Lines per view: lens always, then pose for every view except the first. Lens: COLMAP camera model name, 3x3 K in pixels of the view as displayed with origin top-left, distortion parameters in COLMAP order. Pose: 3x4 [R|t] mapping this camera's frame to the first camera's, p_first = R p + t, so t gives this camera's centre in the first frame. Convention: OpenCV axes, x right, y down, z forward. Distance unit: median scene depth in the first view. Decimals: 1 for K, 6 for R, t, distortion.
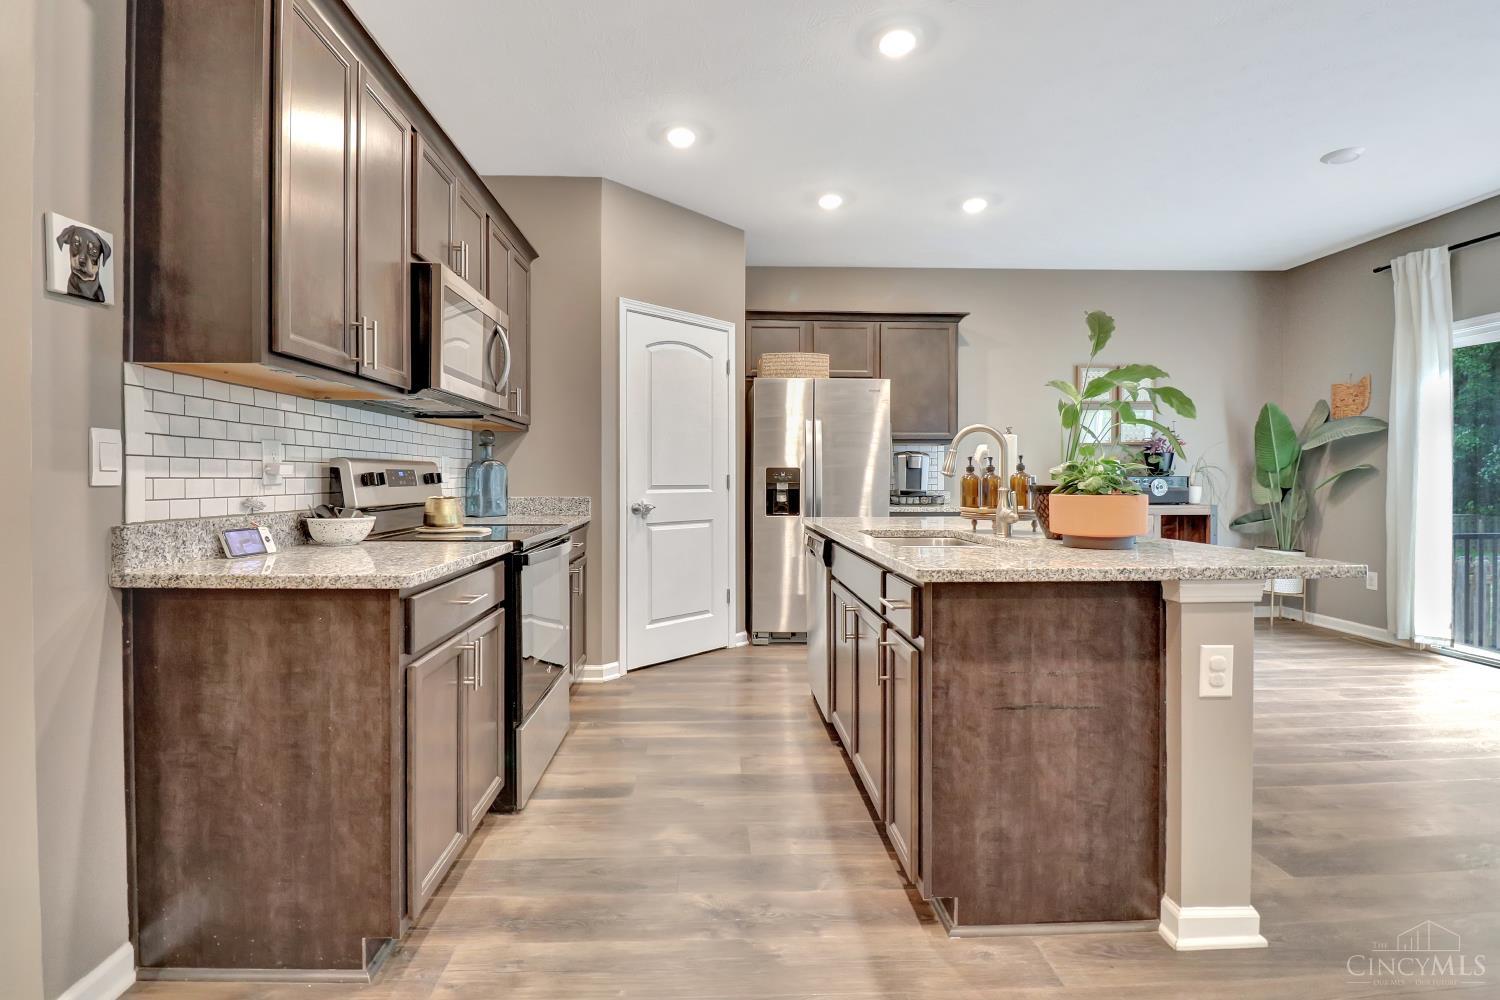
lens RADIAL K [[703.0, 0, 735.8], [0, 703.0, 483.6], [0, 0, 1]] dist [0.004375, -0.015254]
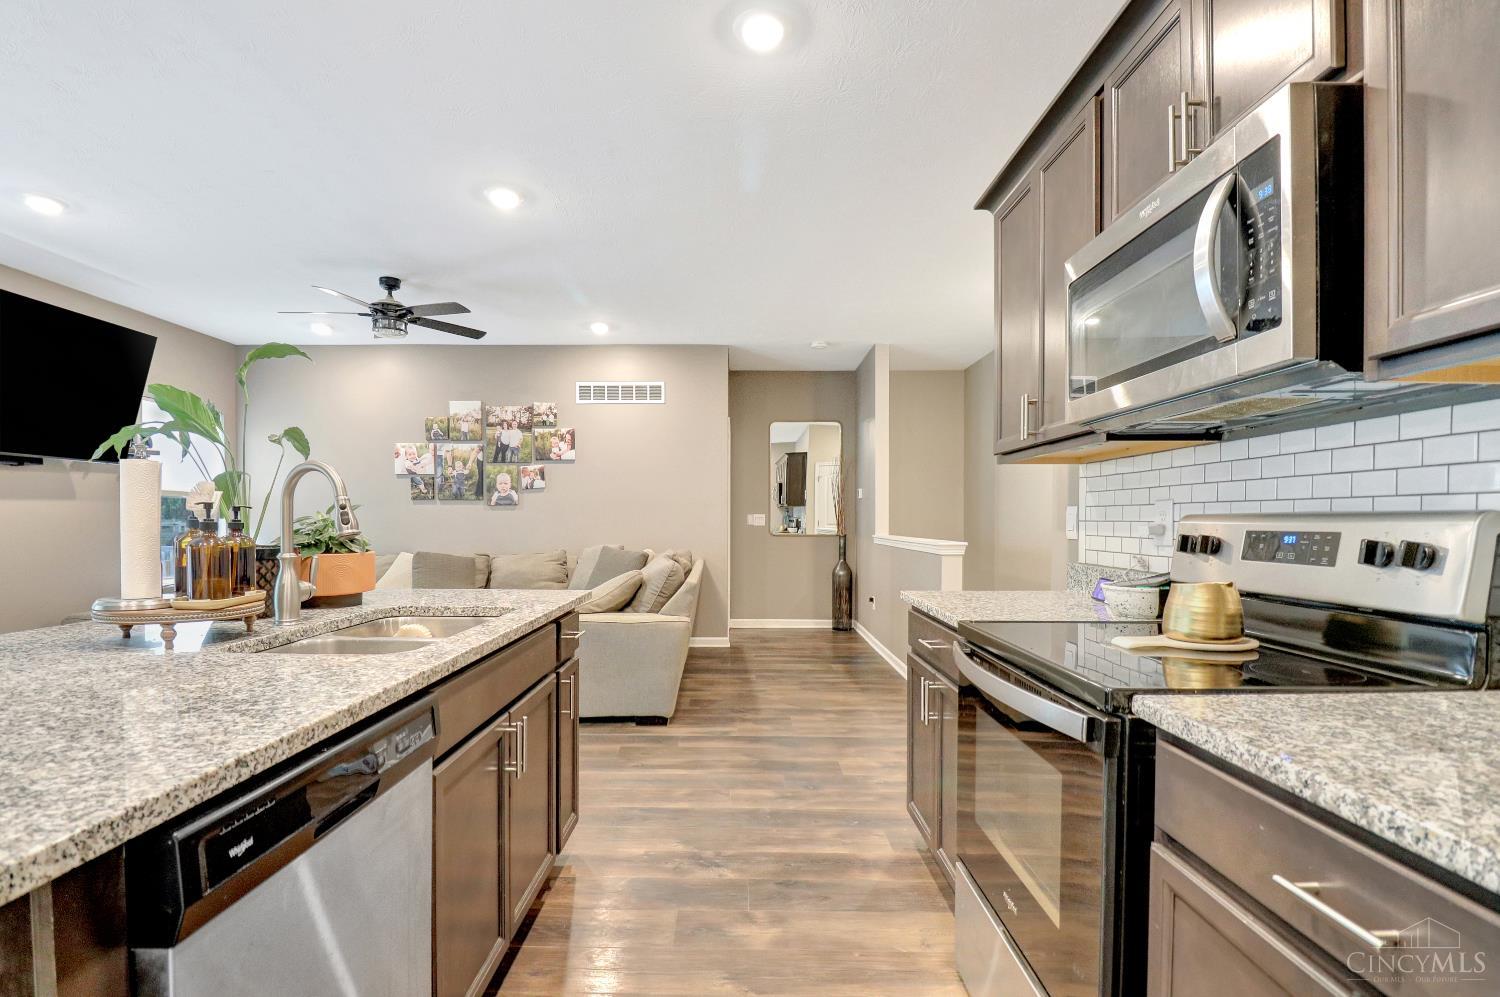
lens RADIAL K [[717.2, 0, 728.9], [0, 717.2, 534.1], [0, 0, 1]] dist [0.003243, -0.016681]
pose [[-0.998818, -0.006395, 0.048190, -0.117848], [-0.004975, 0.999552, 0.029523, -0.049743], [-0.048357, 0.029249, -0.998402, 2.429095]]
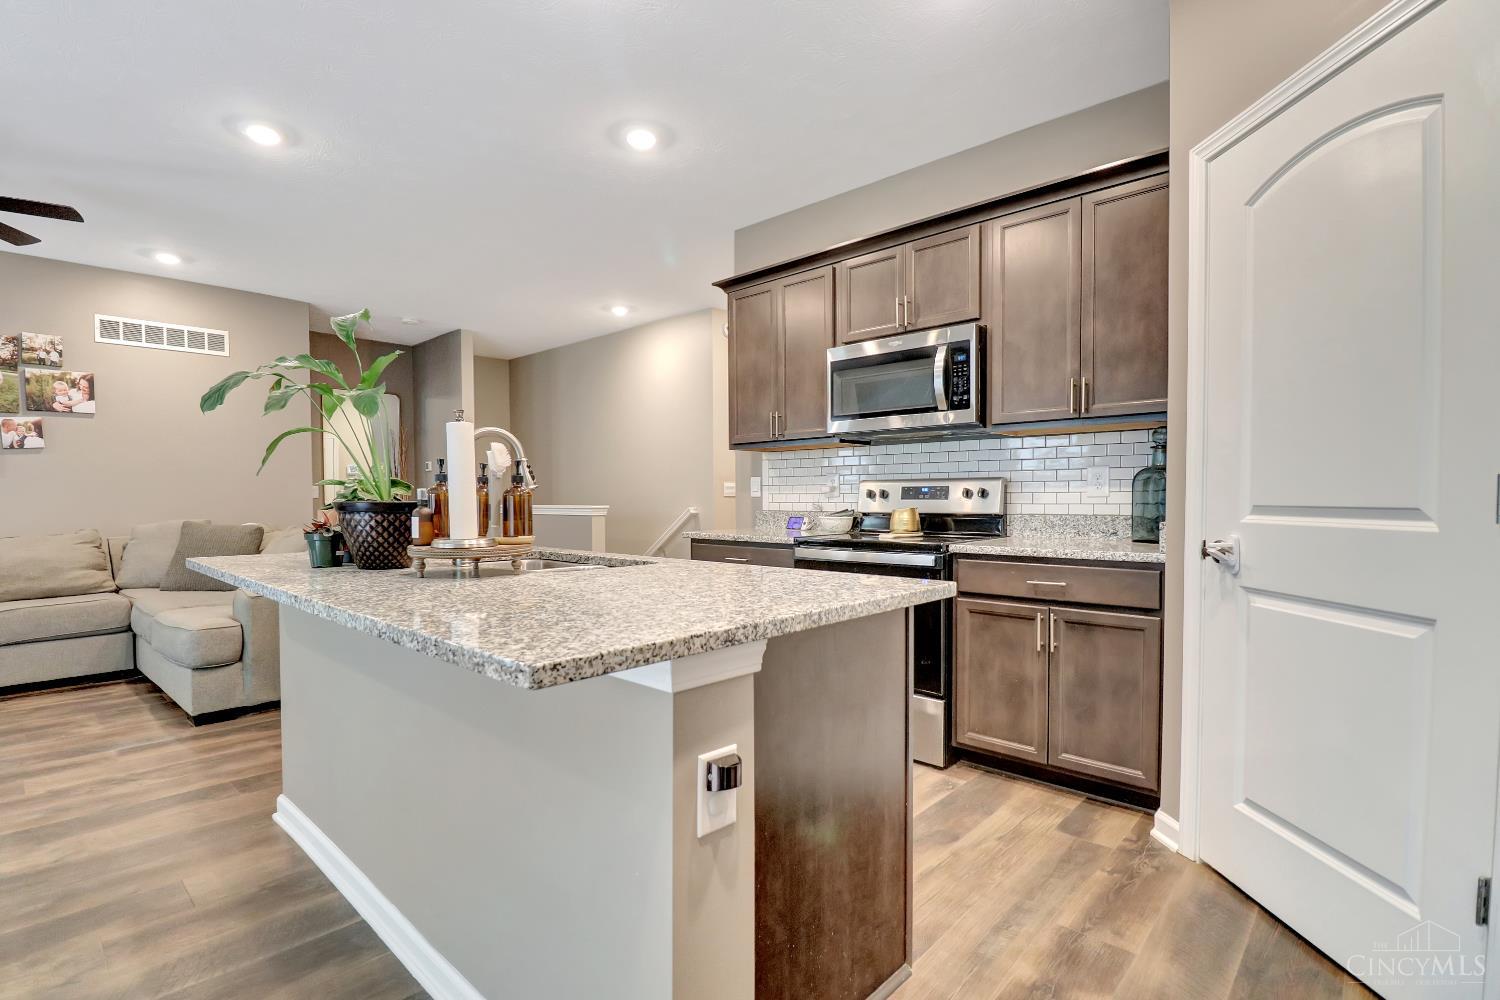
lens RADIAL K [[711.5, 0, 729.8], [0, 711.5, 516.7], [0, 0, 1]] dist [0.008829, -0.015825]
pose [[-0.712119, 0.020834, -0.701749, 1.075803], [-0.004369, 0.999409, 0.034104, -0.011859], [0.702045, 0.027352, -0.711607, 2.607430]]
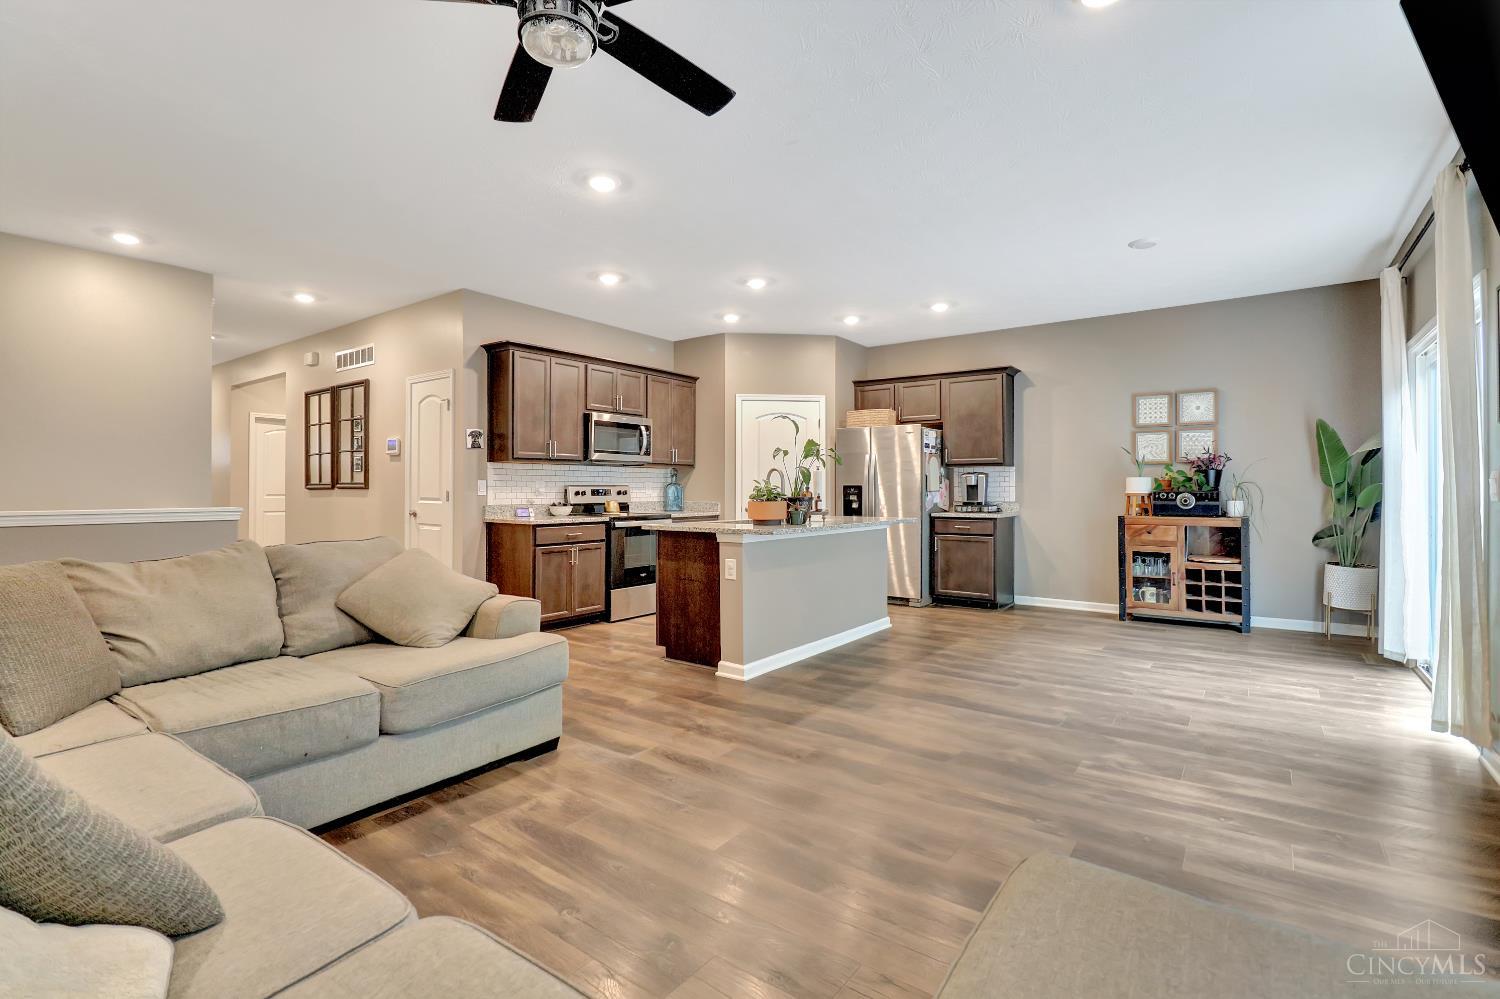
lens RADIAL K [[697.3, 0, 733.5], [0, 697.3, 481.7], [0, 0, 1]] dist [0.003719, -0.015043]
pose [[0.776591, -0.006797, -0.629969, 2.246700], [-0.005071, 0.999842, -0.017039, -0.009913], [0.629985, 0.016427, 0.776434, -0.962780]]
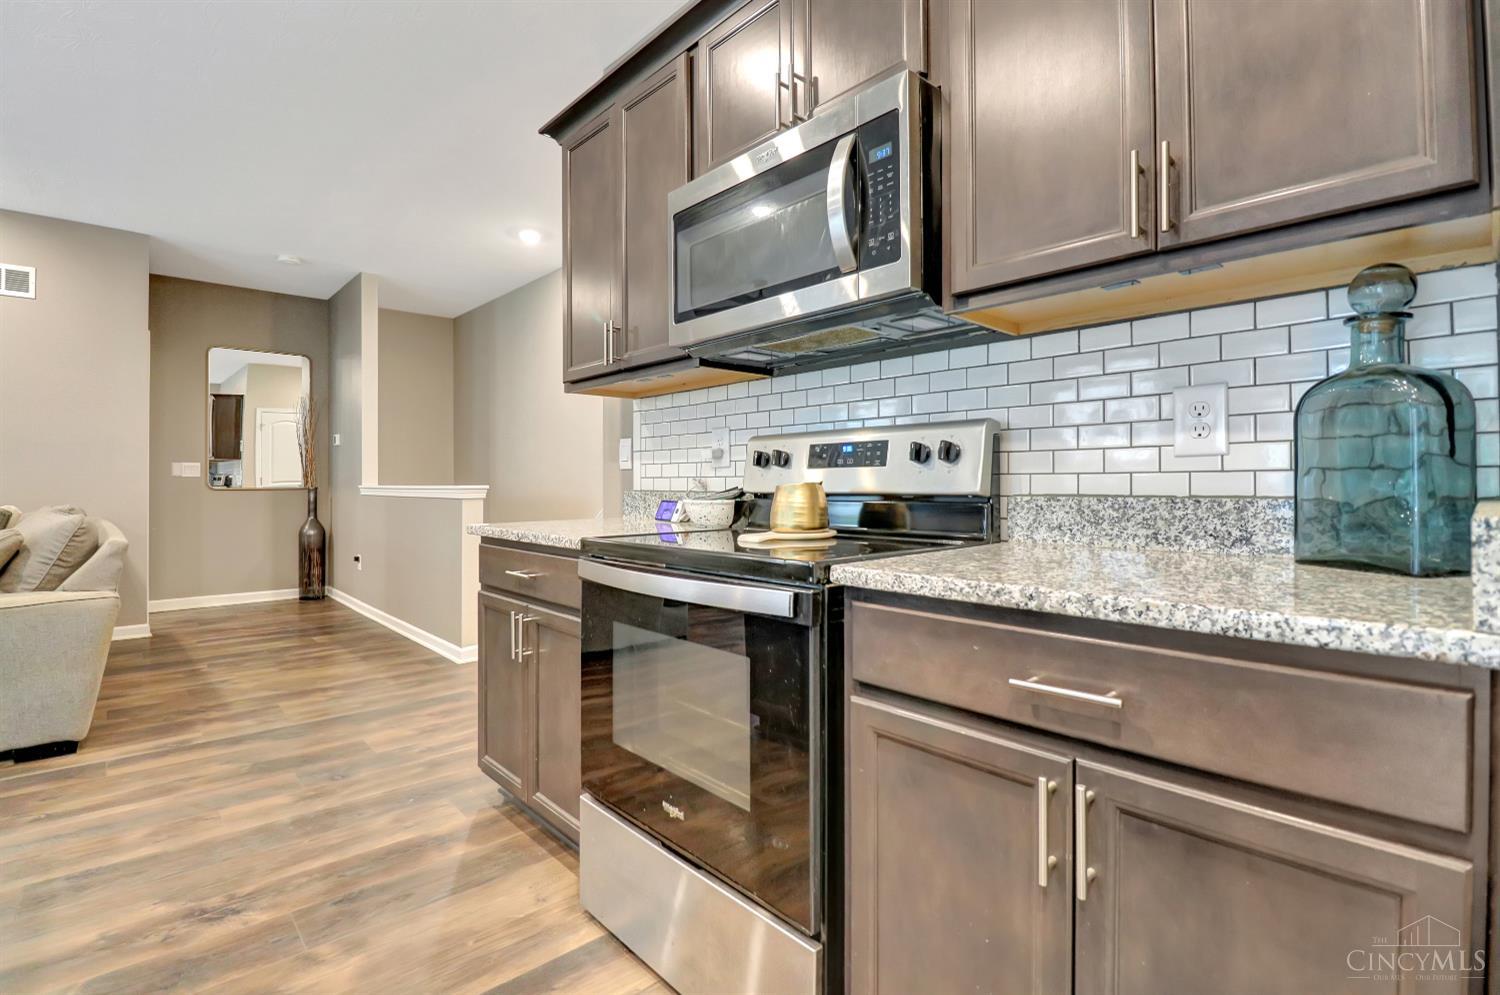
lens RADIAL K [[697.3, 0, 733.5], [0, 697.3, 479.7], [0, 0, 1]] dist [0.003719, -0.015043]
pose [[-0.765847, -0.005573, -0.642999, 0.060366], [-0.006724, 0.999977, -0.000659, 0.025807], [0.642988, 0.003819, -0.765867, 2.244068]]
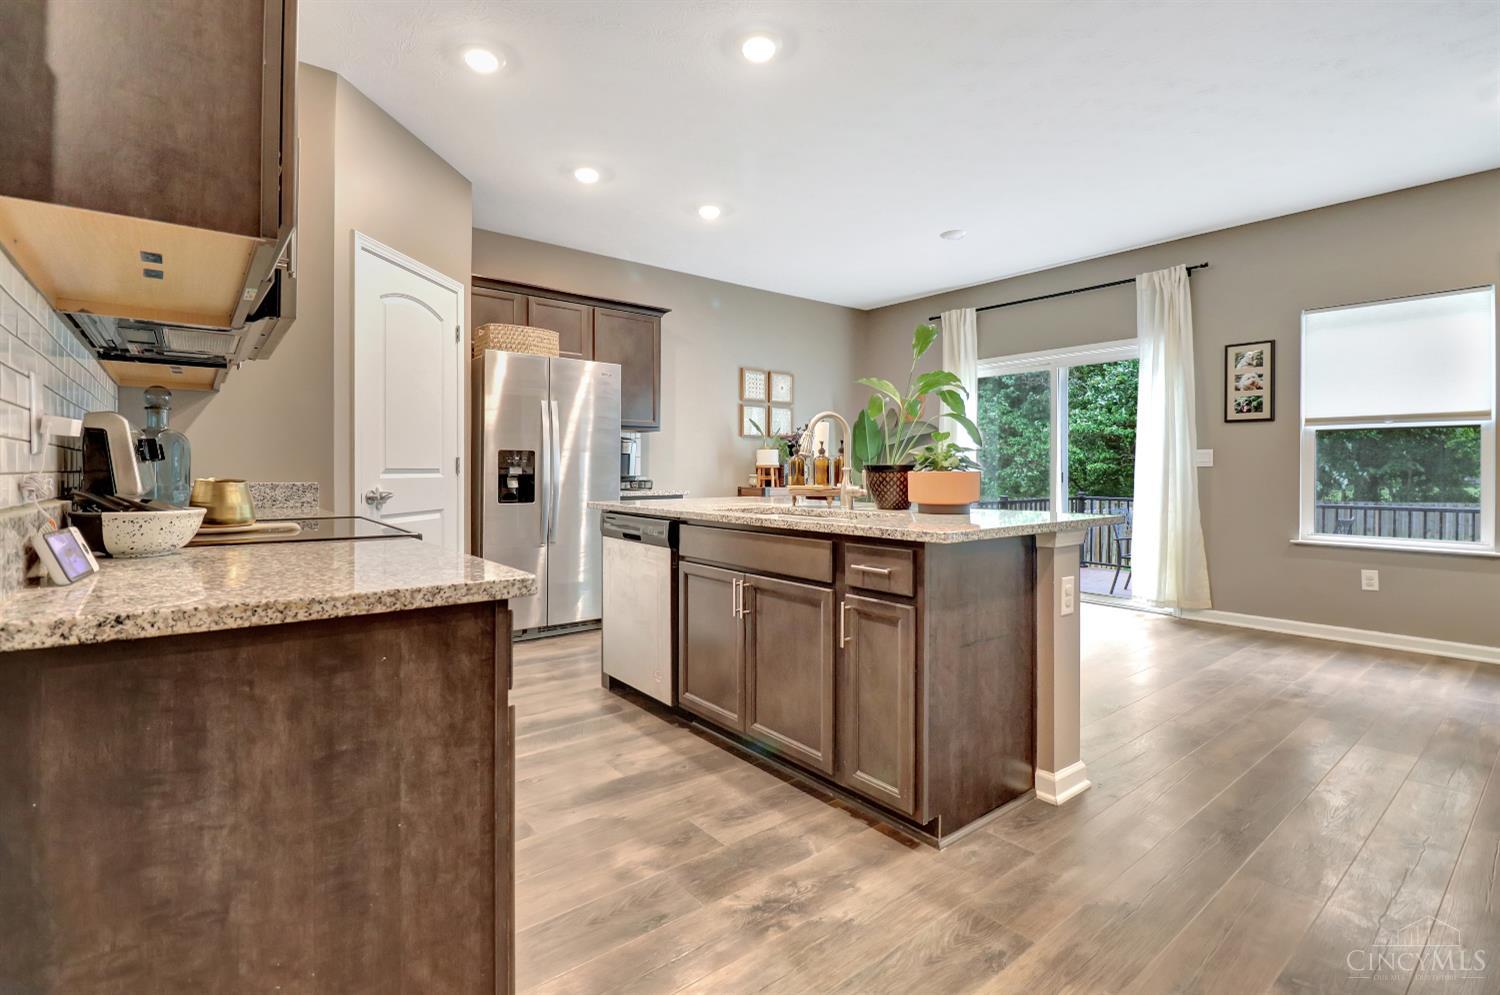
lens RADIAL K [[692.1, 0, 739.2], [0, 692.1, 471.4], [0, 0, 1]] dist [0.002169, -0.012931]
pose [[0.805586, -0.000669, 0.592479, -0.634508], [0.003368, 0.999988, -0.003451, 0.022978], [-0.592470, 0.004776, 0.805579, 0.271638]]
